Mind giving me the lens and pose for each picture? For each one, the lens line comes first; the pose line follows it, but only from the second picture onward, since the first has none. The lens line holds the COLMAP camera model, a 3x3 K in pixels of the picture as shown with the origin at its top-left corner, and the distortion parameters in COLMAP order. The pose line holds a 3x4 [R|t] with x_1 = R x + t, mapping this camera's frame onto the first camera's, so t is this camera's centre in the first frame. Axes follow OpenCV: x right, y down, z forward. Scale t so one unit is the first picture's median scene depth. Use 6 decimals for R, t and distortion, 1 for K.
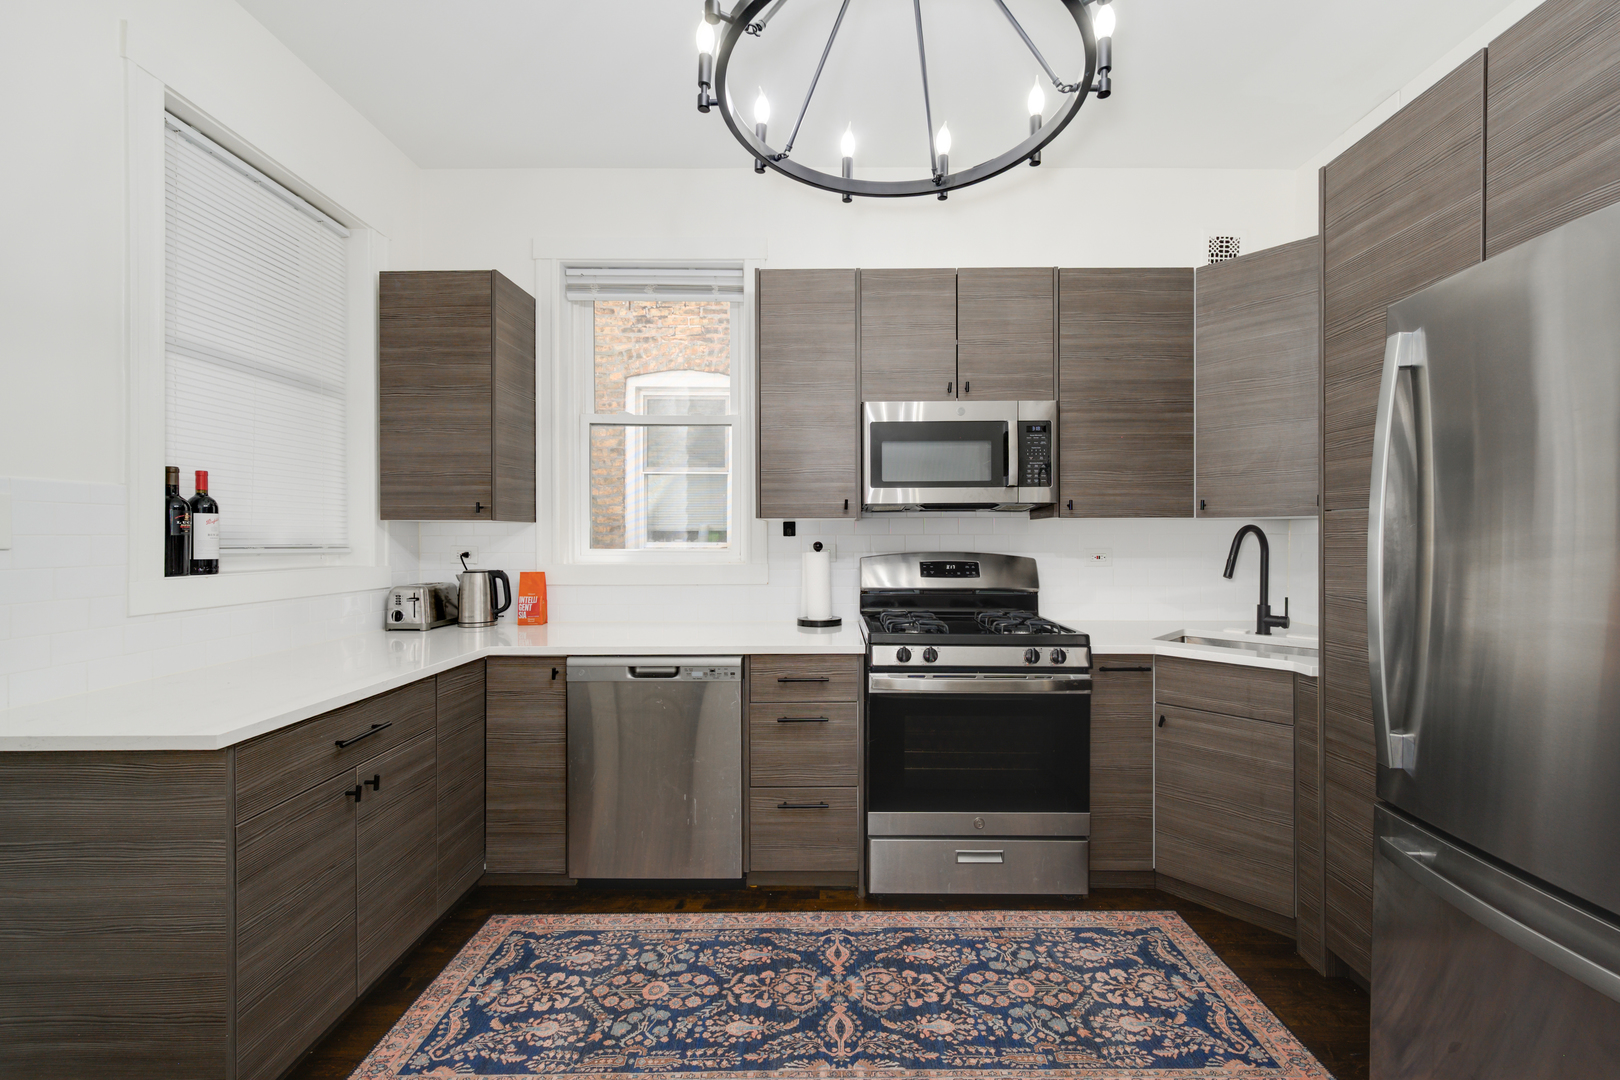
lens RADIAL K [[654.9, 0, 830.1], [0, 654.9, 540.2], [0, 0, 1]] dist [0.003569, 0.000143]
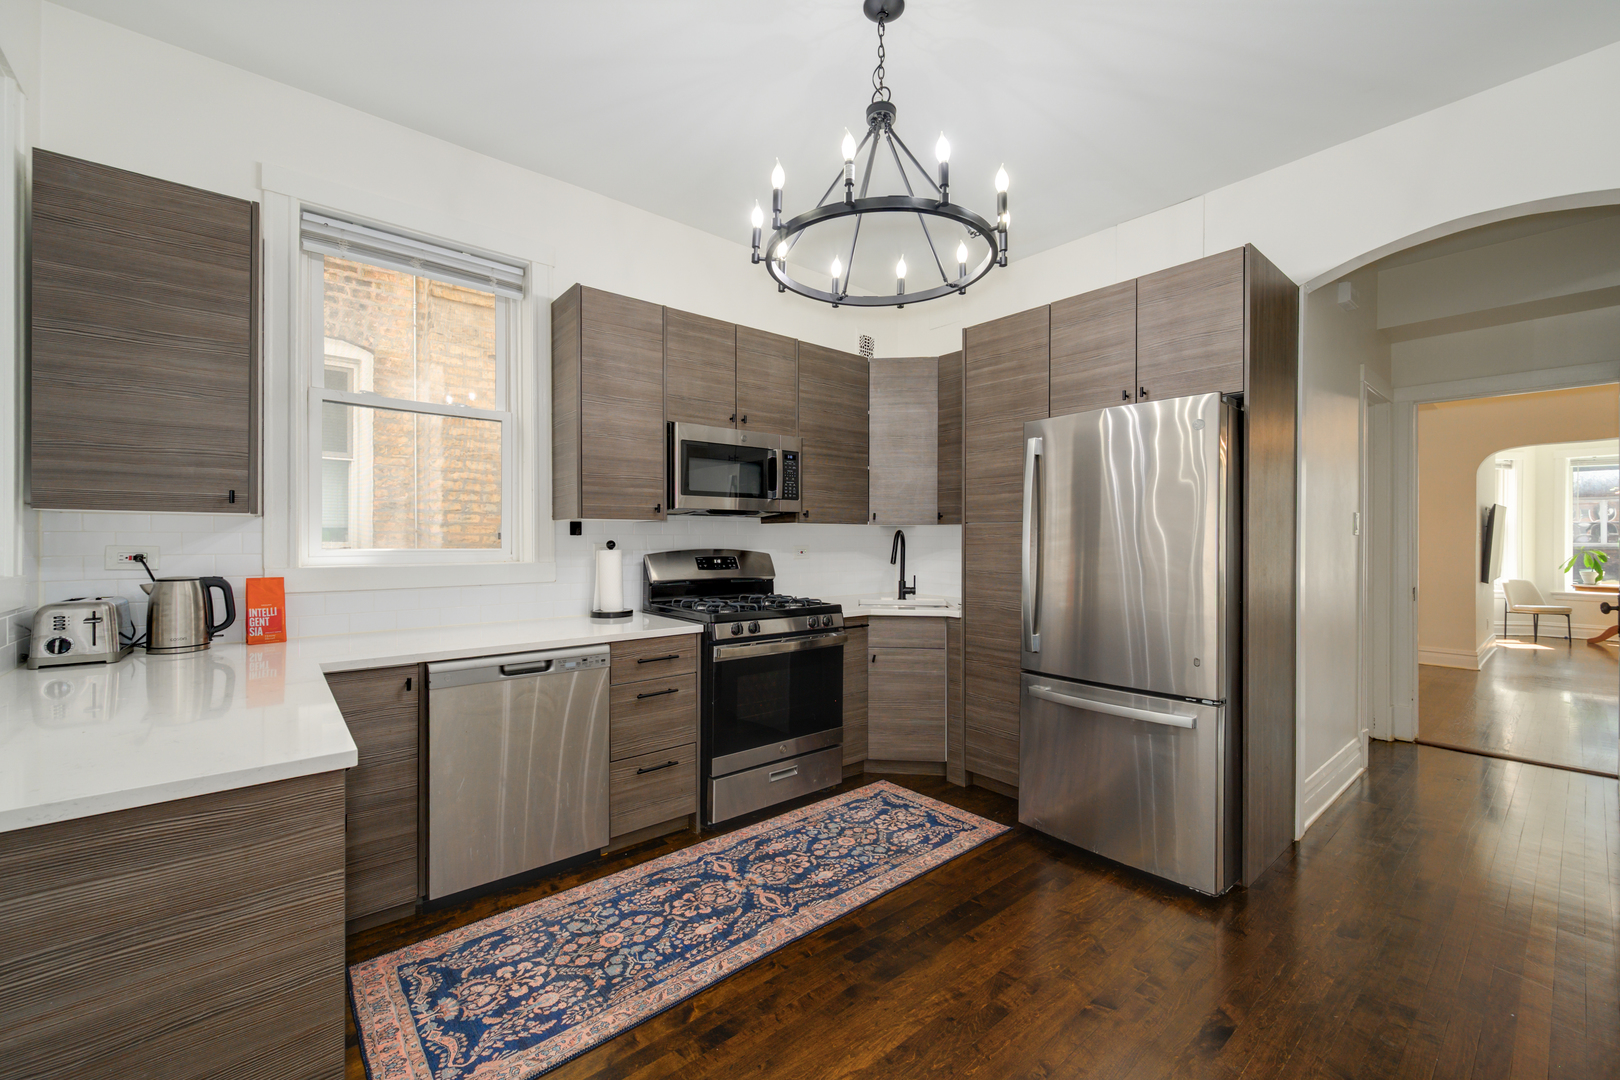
lens RADIAL K [[646.5, 0, 810.0], [0, 646.5, 540.0], [0, 0, 1]] dist [0.003161, 0.000355]
pose [[0.765580, 0.001466, 0.643339, -0.591701], [-0.001057, 0.999999, -0.001020, 0.002684], [-0.643340, 0.000101, 0.765580, -0.054734]]
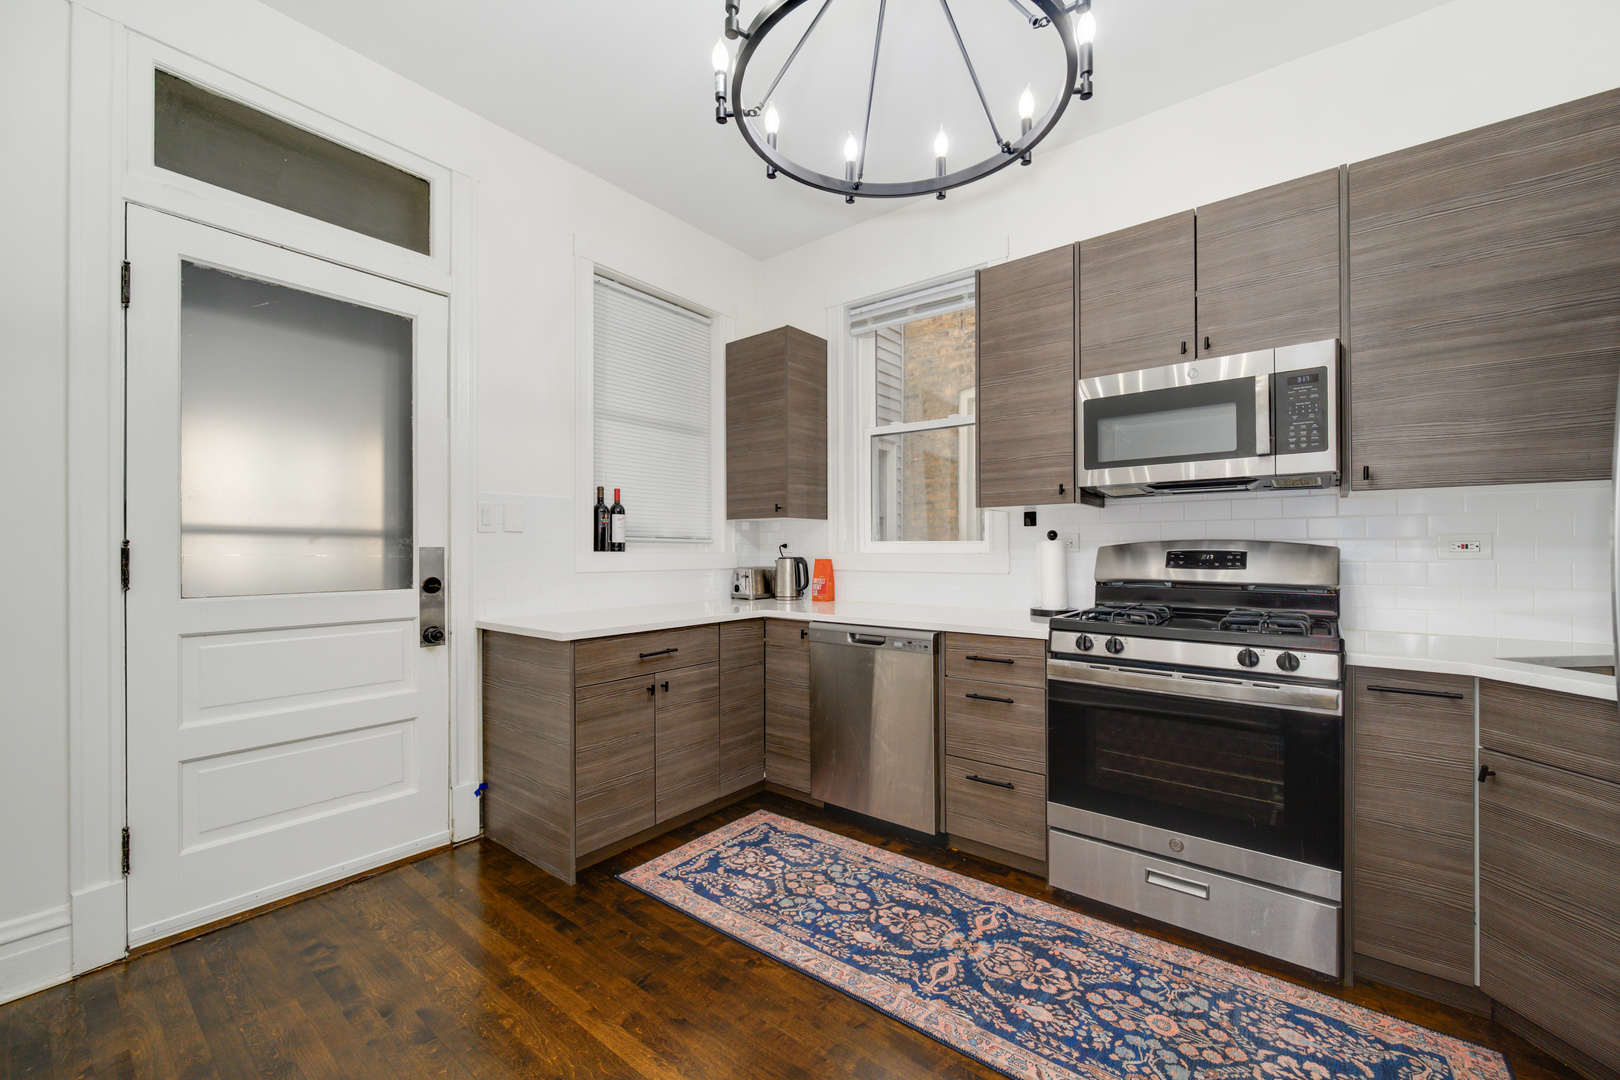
lens RADIAL K [[641.1, 0, 820.4], [0, 641.1, 551.1], [0, 0, 1]] dist [0.000666, -0.000207]
pose [[0.791155, 0.001249, -0.611614, 0.376125], [-0.002332, 0.999997, -0.000974, 0.044825], [0.611611, 0.002197, 0.791156, 0.037920]]
